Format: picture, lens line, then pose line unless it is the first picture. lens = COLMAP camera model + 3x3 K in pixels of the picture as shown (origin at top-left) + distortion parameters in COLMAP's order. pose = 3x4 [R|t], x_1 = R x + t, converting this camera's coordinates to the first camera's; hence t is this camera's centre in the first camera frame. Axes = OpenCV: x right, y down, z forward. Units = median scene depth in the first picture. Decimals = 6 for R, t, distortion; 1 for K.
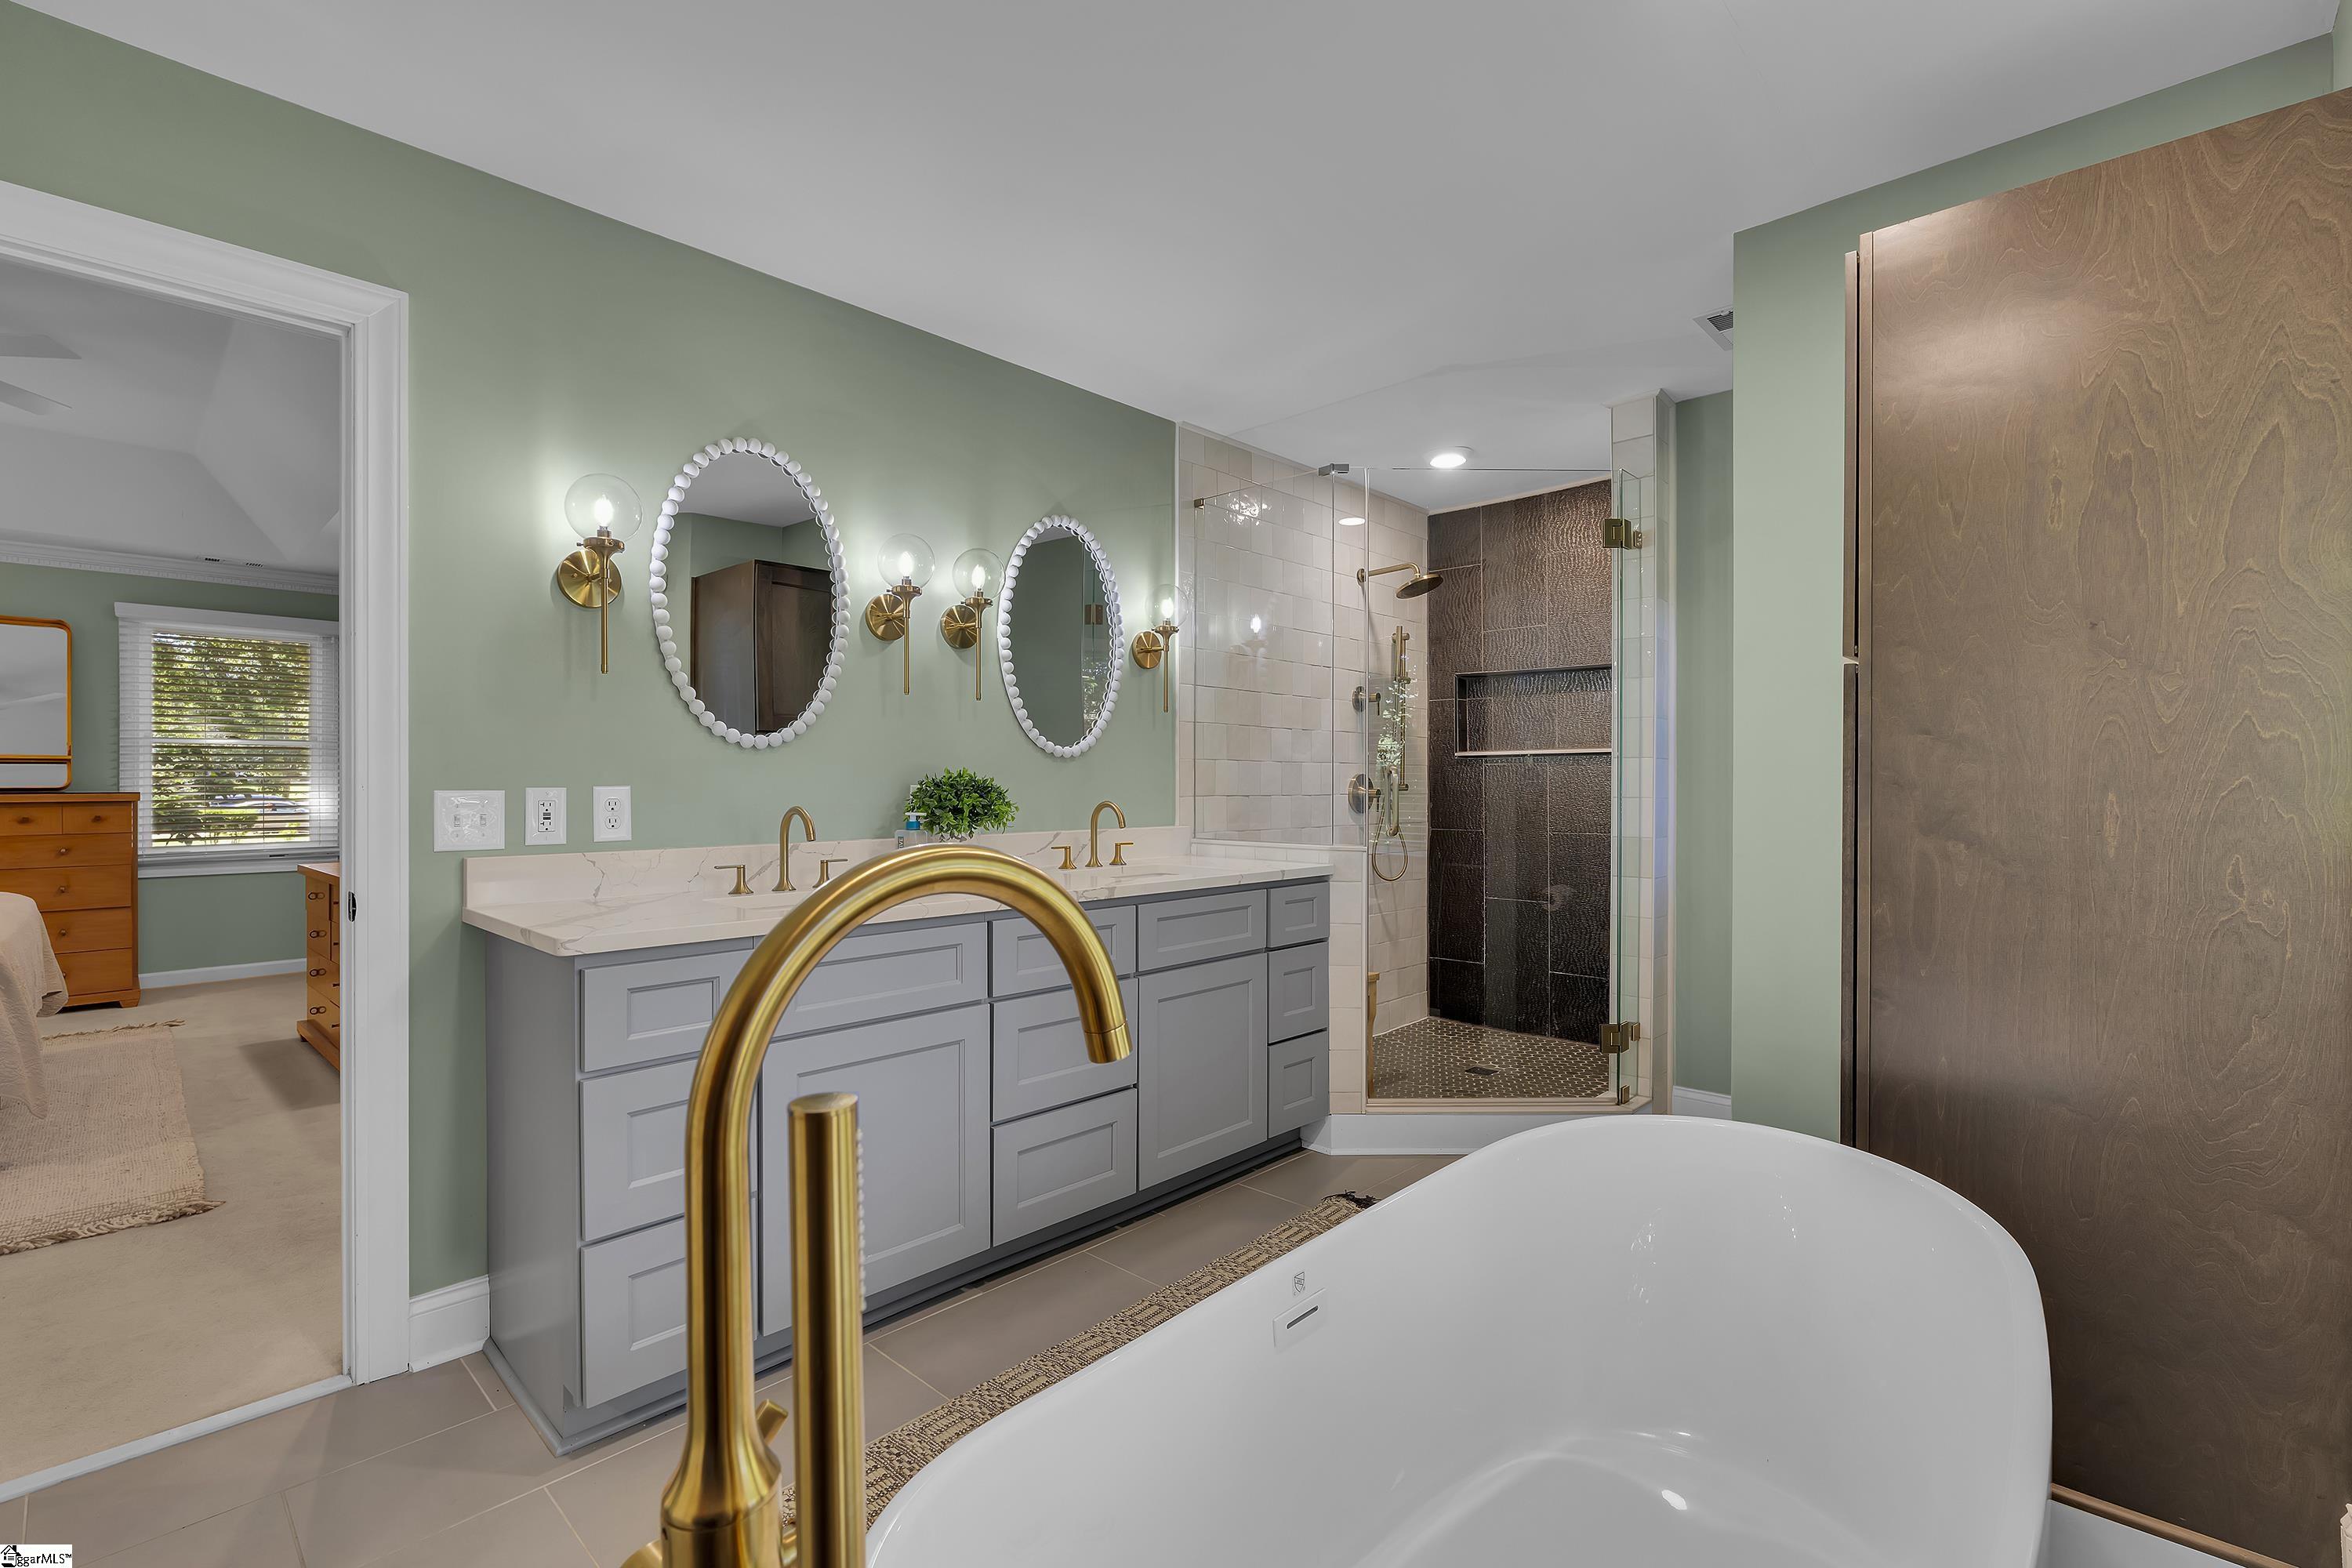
lens RADIAL K [[1053.4, 0, 1173.1], [0, 1053.4, 775.5], [0, 0, 1]] dist [-0.003562, -0.000214]
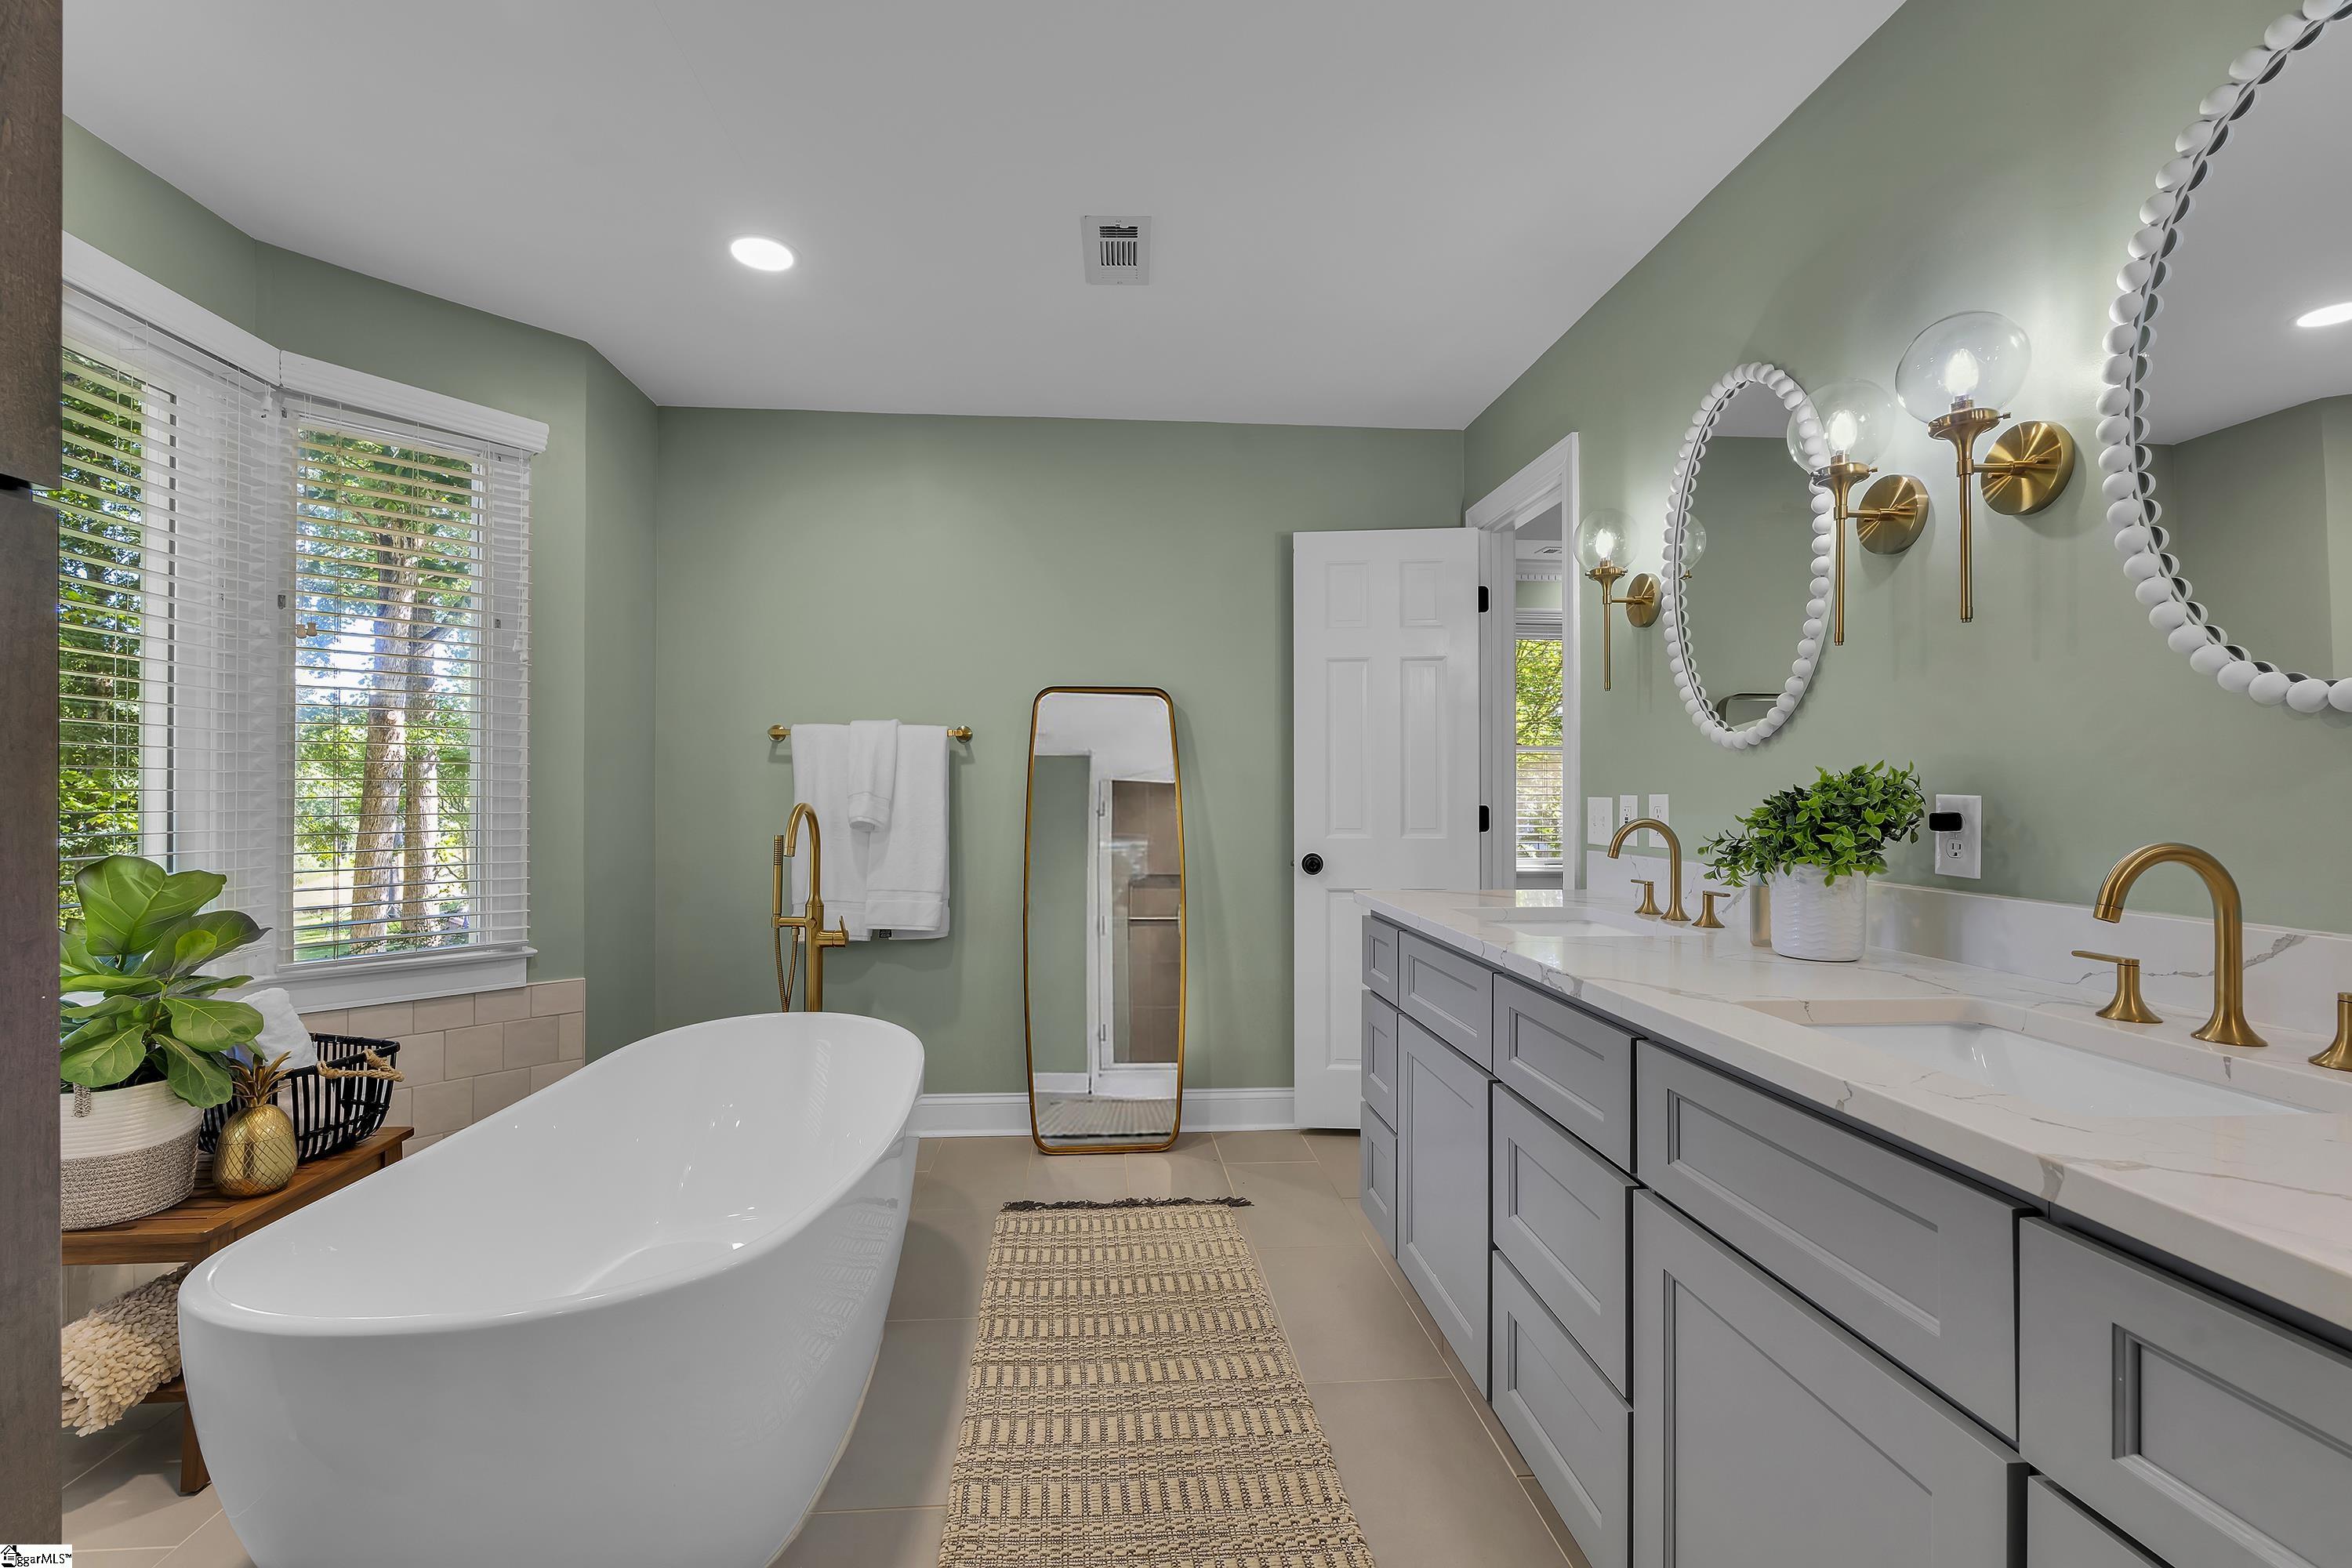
lens RADIAL K [[1032.4, 0, 1176.0], [0, 1032.4, 784.0], [0, 0, 1]] dist [-0.003019, -0.000022]
pose [[-0.664301, -0.007020, -0.747432, 0.444477], [0.000533, 0.999951, -0.009865, 0.008684], [0.747465, -0.006951, -0.664265, 1.101552]]
